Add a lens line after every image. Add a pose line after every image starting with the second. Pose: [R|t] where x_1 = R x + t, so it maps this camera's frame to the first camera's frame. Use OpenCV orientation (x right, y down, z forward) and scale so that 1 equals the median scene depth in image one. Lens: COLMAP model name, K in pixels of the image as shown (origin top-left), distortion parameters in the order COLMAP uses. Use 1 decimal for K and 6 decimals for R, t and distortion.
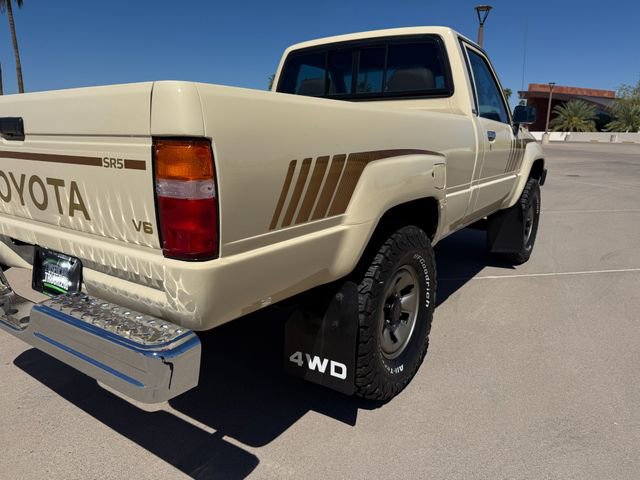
lens RADIAL K [[451.1, 0, 320.6], [0, 451.1, 244.2], [0, 0, 1]] dist [0.020440, -0.025318]
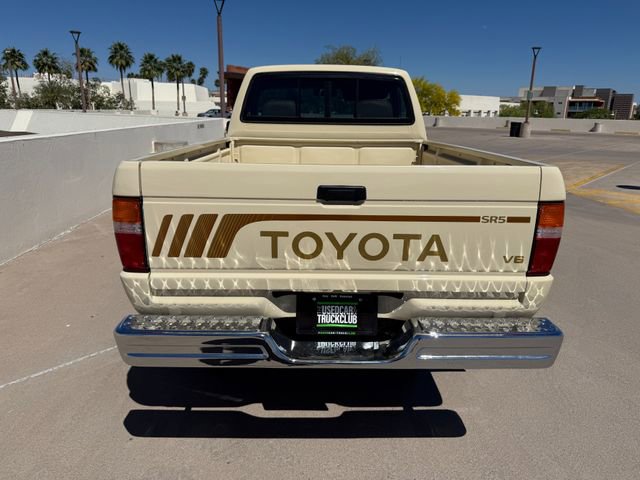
lens RADIAL K [[451.1, 0, 320.1], [0, 451.1, 238.4], [0, 0, 1]] dist [0.020440, -0.025318]
pose [[0.815917, -0.148290, 0.558828, -1.174420], [0.128142, 0.988892, 0.075317, -0.203404], [-0.563789, 0.010157, 0.825856, 0.079023]]
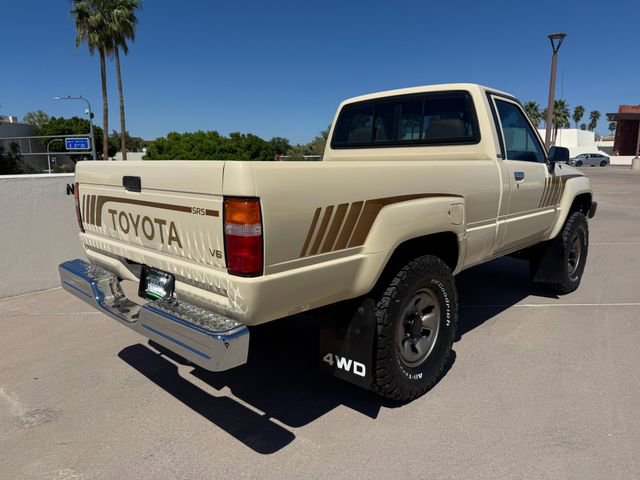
lens RADIAL K [[451.1, 0, 320.7], [0, 451.1, 240.0], [0, 0, 1]] dist [0.020440, -0.025318]
pose [[0.987411, 0.016261, -0.157336, 0.125771], [-0.026432, 0.997678, -0.062773, 0.001402], [0.155950, 0.066142, 0.985548, -0.286418]]
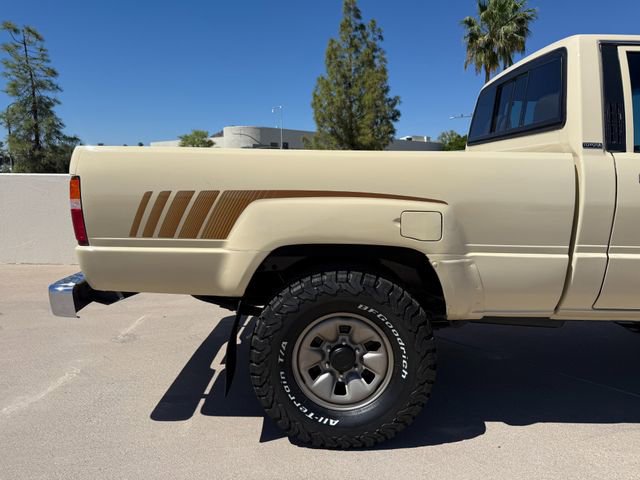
lens RADIAL K [[451.1, 0, 326.3], [0, 451.1, 243.0], [0, 0, 1]] dist [0.020440, -0.025318]
pose [[0.564713, 0.125927, -0.815623, 1.096313], [-0.204087, 0.978903, 0.009832, -0.116951], [0.799655, 0.160906, 0.578500, 0.477958]]
